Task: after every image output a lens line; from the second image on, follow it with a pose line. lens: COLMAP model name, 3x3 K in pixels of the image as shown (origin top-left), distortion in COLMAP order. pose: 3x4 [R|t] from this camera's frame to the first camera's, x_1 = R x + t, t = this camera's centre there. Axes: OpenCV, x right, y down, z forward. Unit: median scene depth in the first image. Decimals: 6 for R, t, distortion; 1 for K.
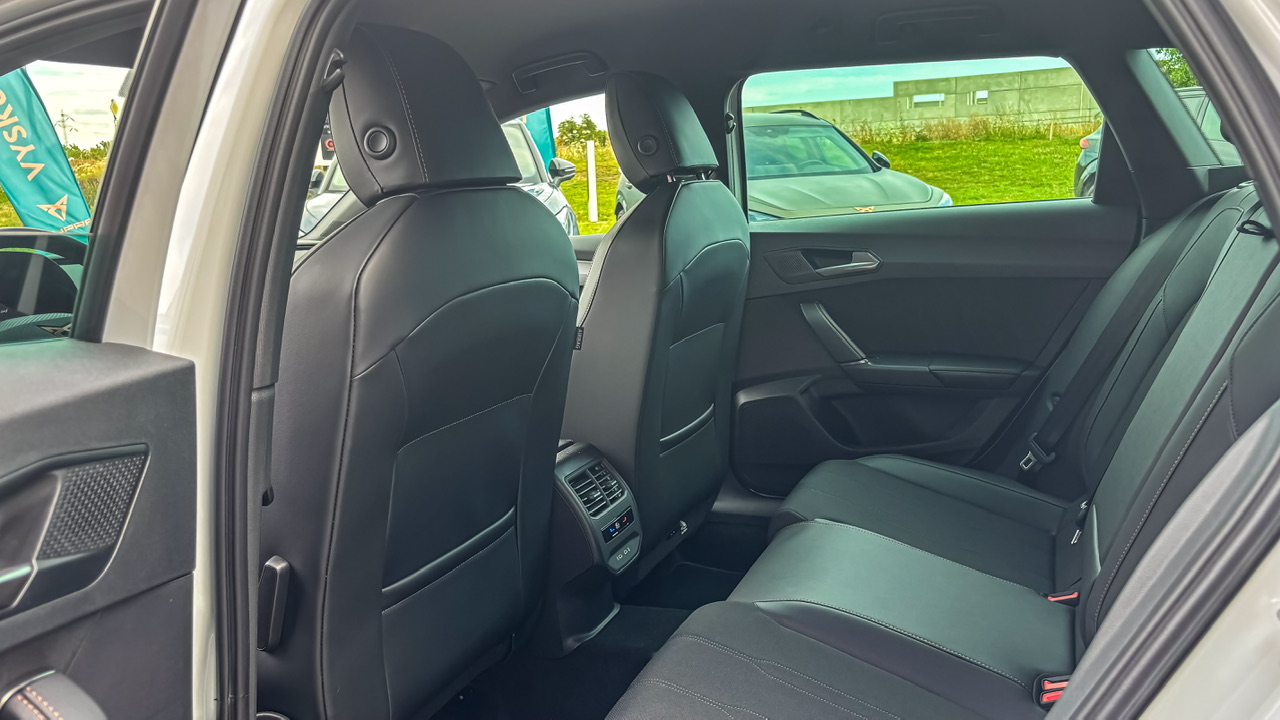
lens RADIAL K [[978.7, 0, 629.9], [0, 978.7, 354.8], [0, 0, 1]] dist [0.076956, -0.095410]
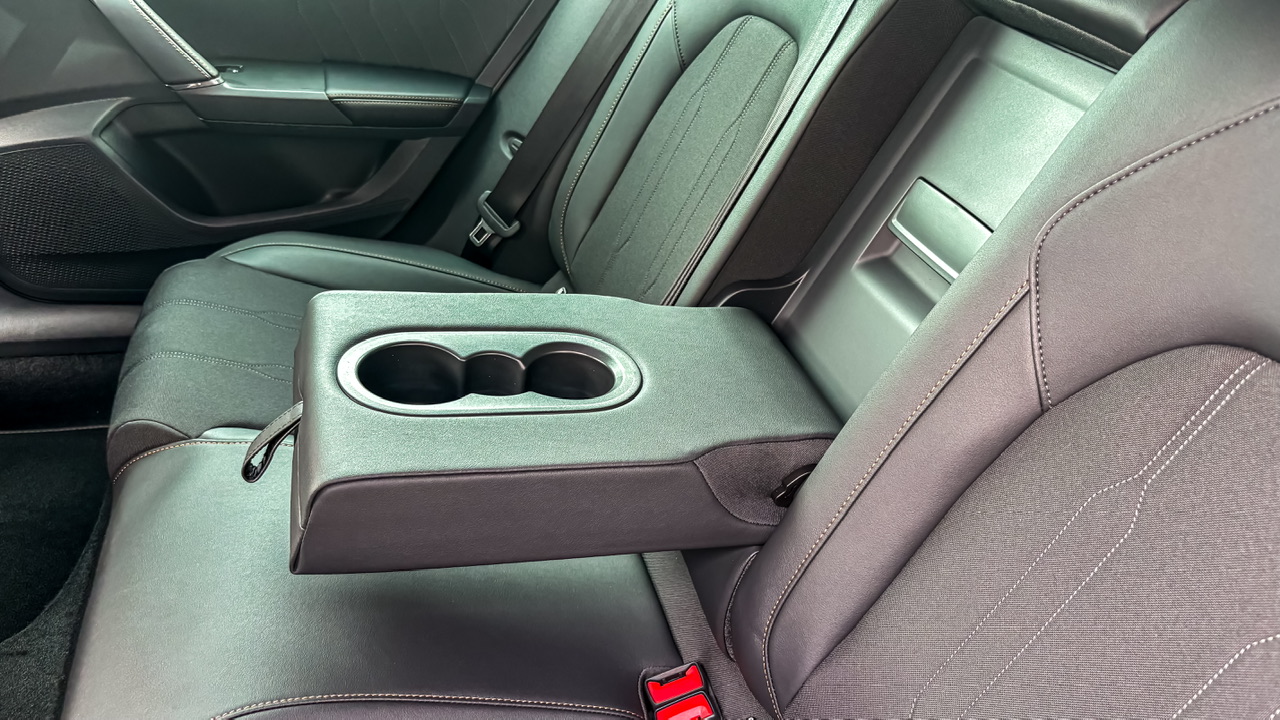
lens RADIAL K [[978.7, 0, 630.4], [0, 978.7, 361.3], [0, 0, 1]] dist [0.076956, -0.095410]
pose [[0.772134, -0.212277, 0.598956, 0.042084], [-0.039767, 0.924565, 0.378942, -0.076495], [-0.634215, -0.316413, 0.705446, 0.394312]]
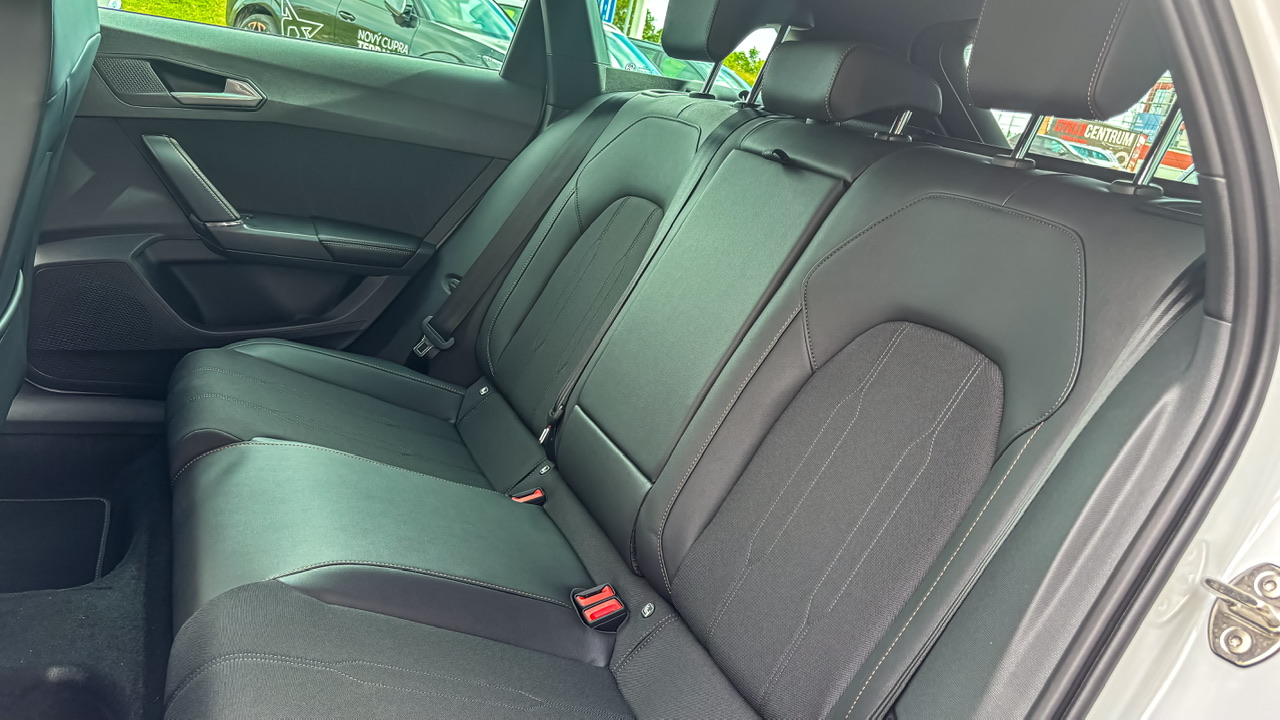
lens RADIAL K [[978.7, 0, 637.4], [0, 978.7, 357.3], [0, 0, 1]] dist [0.076956, -0.095410]
pose [[0.650968, -0.033667, 0.758359, -0.168305], [-0.096056, 0.987332, 0.126285, -0.018970], [-0.753004, -0.155052, 0.639488, 0.242536]]
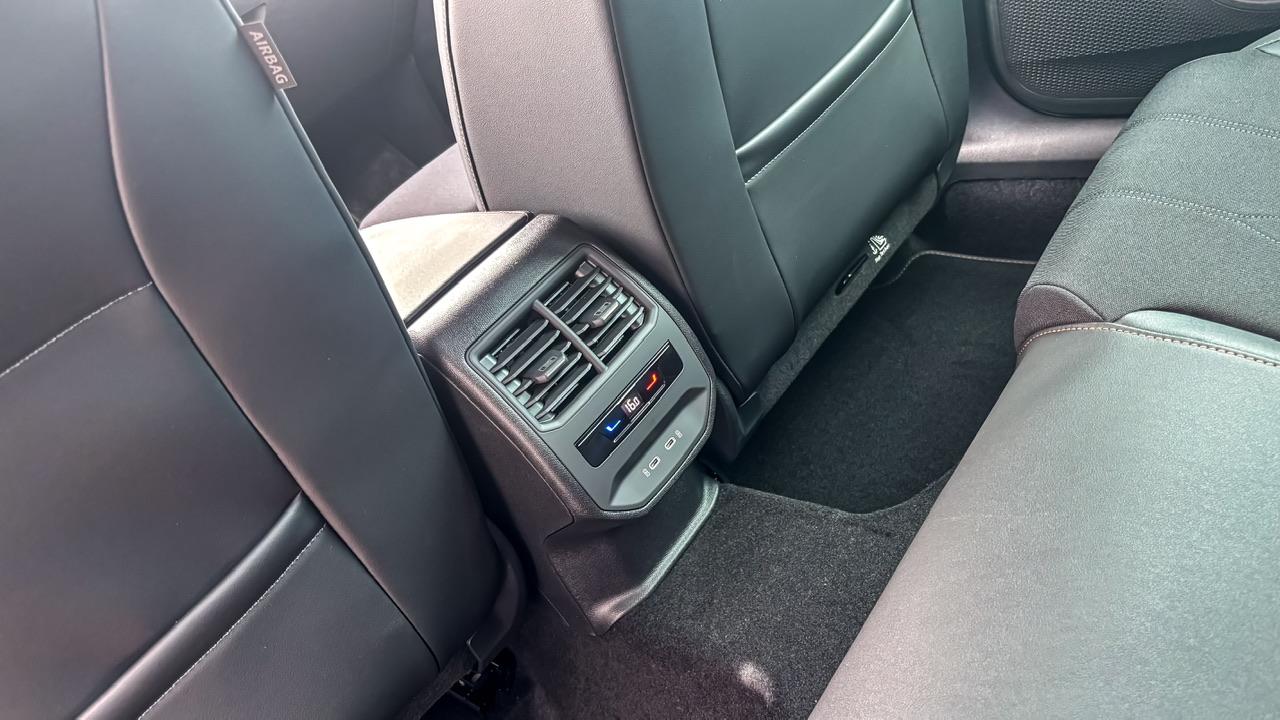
lens RADIAL K [[978.7, 0, 645.0], [0, 978.7, 350.3], [0, 0, 1]] dist [0.076956, -0.095410]
pose [[0.919226, -0.109768, -0.378120, 0.136240], [0.273717, 0.868484, 0.413297, -0.027278], [0.283024, -0.483411, 0.828378, 0.522542]]
